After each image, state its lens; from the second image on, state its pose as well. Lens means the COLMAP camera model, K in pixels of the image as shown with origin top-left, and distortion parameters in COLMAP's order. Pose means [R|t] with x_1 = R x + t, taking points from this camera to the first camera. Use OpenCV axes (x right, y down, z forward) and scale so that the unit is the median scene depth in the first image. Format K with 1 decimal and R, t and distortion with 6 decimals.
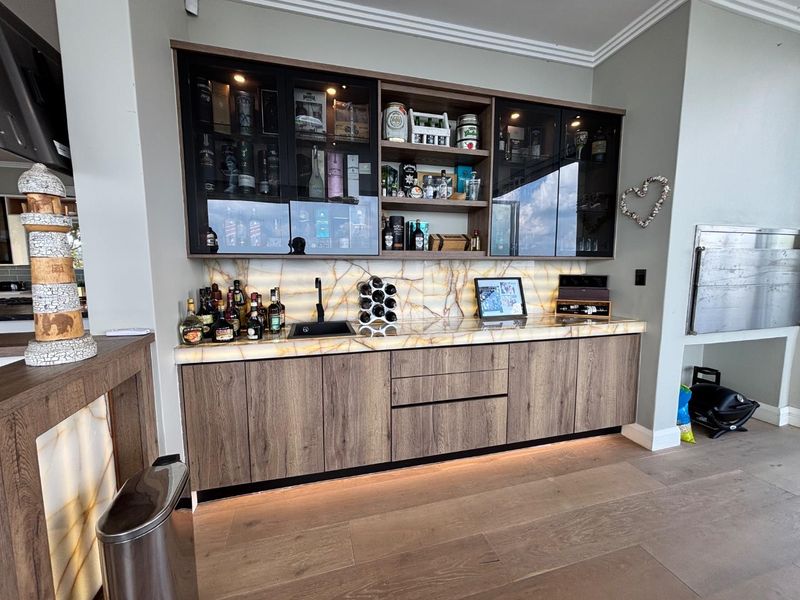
lens RADIAL K [[321.1, 0, 397.5], [0, 321.1, 301.4], [0, 0, 1]] dist [-0.002299, -0.000061]
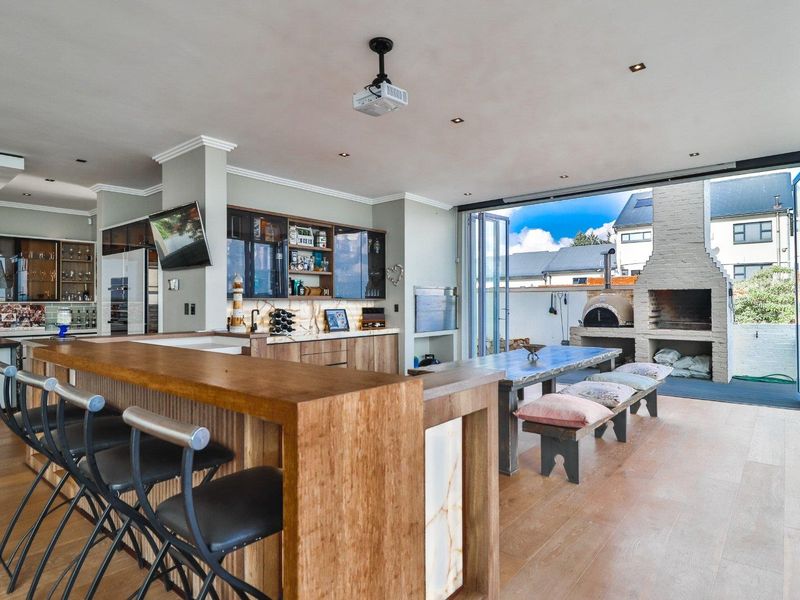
lens RADIAL K [[321.1, 0, 397.5], [0, 321.1, 301.4], [0, 0, 1]] dist [-0.002299, -0.000061]
pose [[0.820635, 0.000581, 0.571452, -0.511039], [0.063082, 0.993796, -0.091601, 0.084105], [-0.567960, 0.111219, 0.815507, -0.834237]]
